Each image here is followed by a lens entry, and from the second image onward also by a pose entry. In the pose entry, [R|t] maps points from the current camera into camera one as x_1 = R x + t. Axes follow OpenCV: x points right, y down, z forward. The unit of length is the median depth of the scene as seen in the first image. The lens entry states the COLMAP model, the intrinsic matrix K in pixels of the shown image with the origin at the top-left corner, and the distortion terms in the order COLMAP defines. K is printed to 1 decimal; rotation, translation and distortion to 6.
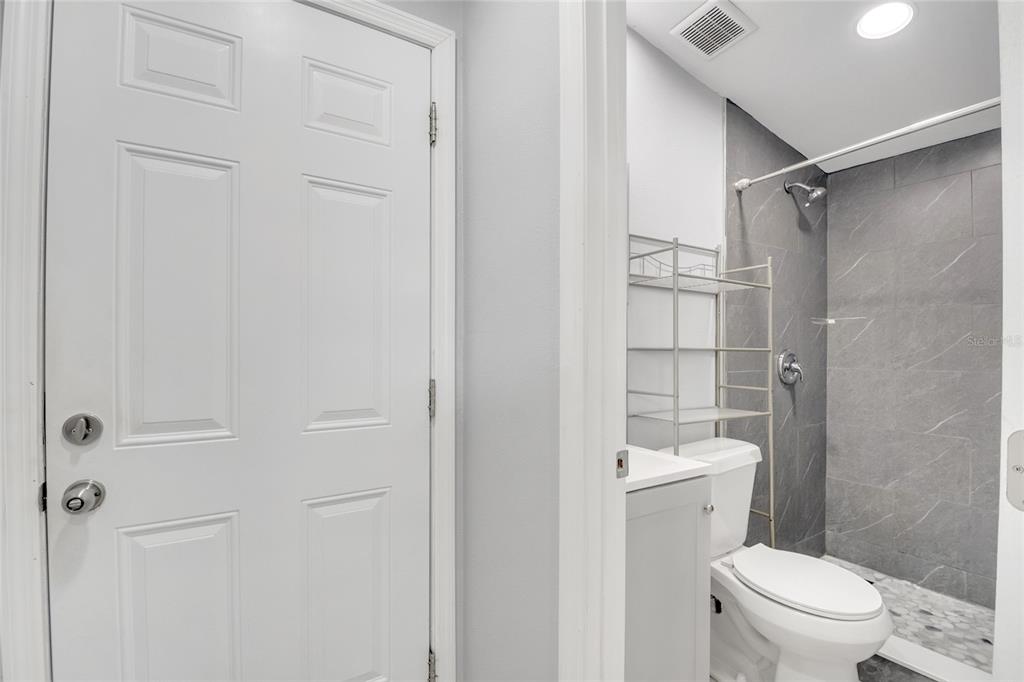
lens RADIAL K [[450.0, 0, 515.0], [0, 450.0, 352.3], [0, 0, 1]] dist [-0.009955, -0.008380]
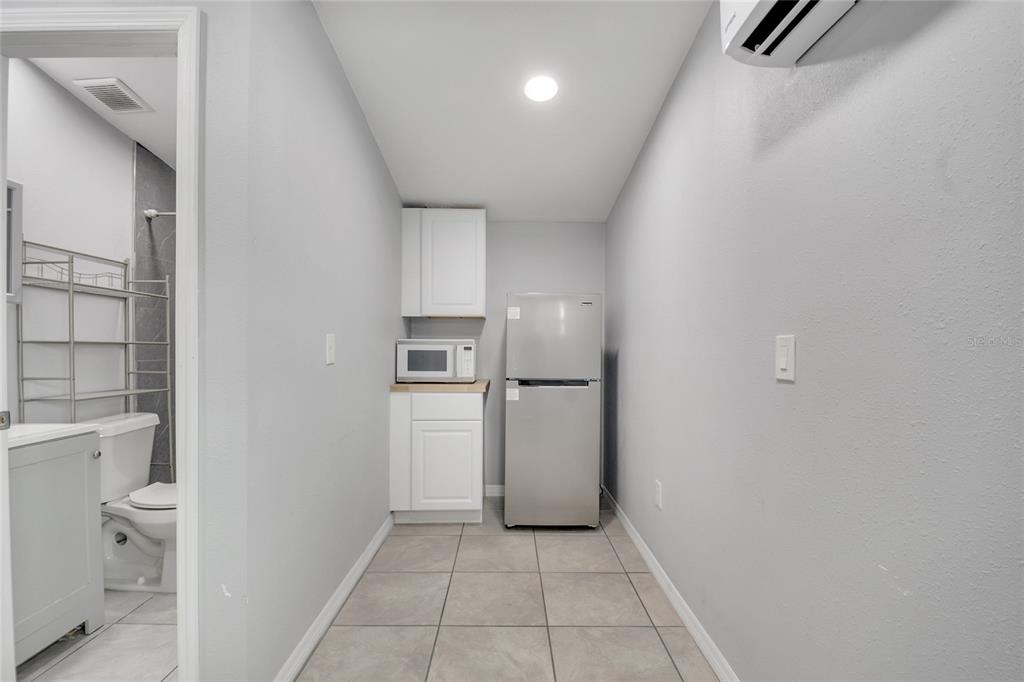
lens RADIAL K [[450.0, 0, 507.2], [0, 450.0, 353.9], [0, 0, 1]] dist [-0.009955, -0.008380]
pose [[0.509760, -0.010936, 0.860247, -0.068122], [-0.001121, 0.999910, 0.013376, 0.006356], [-0.860316, -0.007783, 0.509702, -0.522102]]
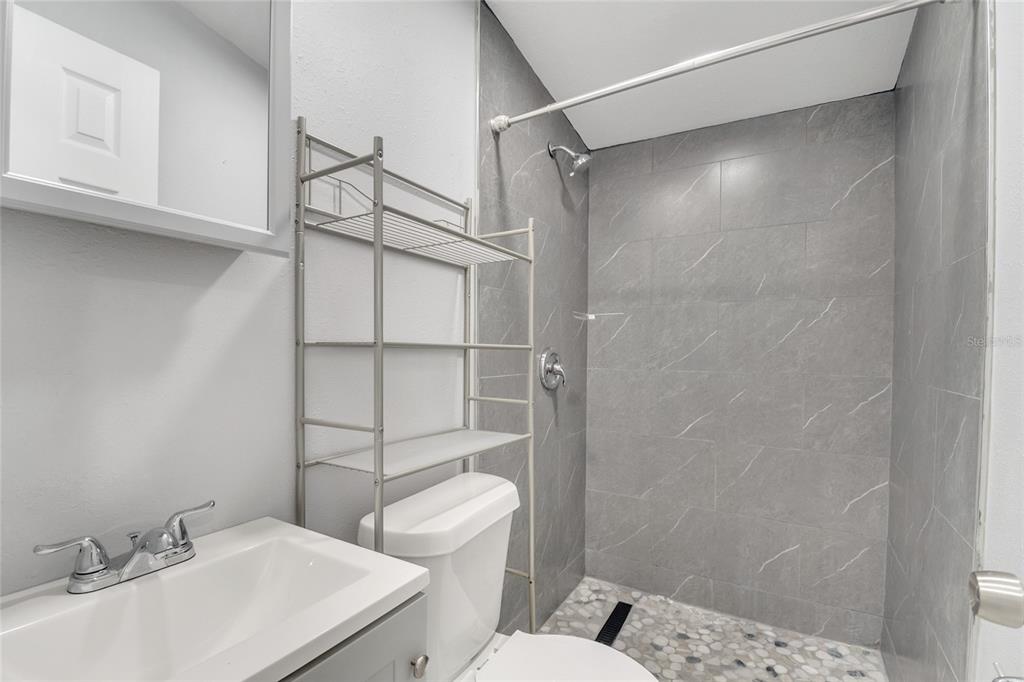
lens RADIAL K [[450.0, 0, 515.5], [0, 450.0, 361.0], [0, 0, 1]] dist [-0.009955, -0.008380]
pose [[0.887093, -0.006661, 0.461542, 0.188365], [-0.004321, 0.999732, 0.022734, 0.000126], [-0.461570, -0.022161, 0.886827, 0.326199]]
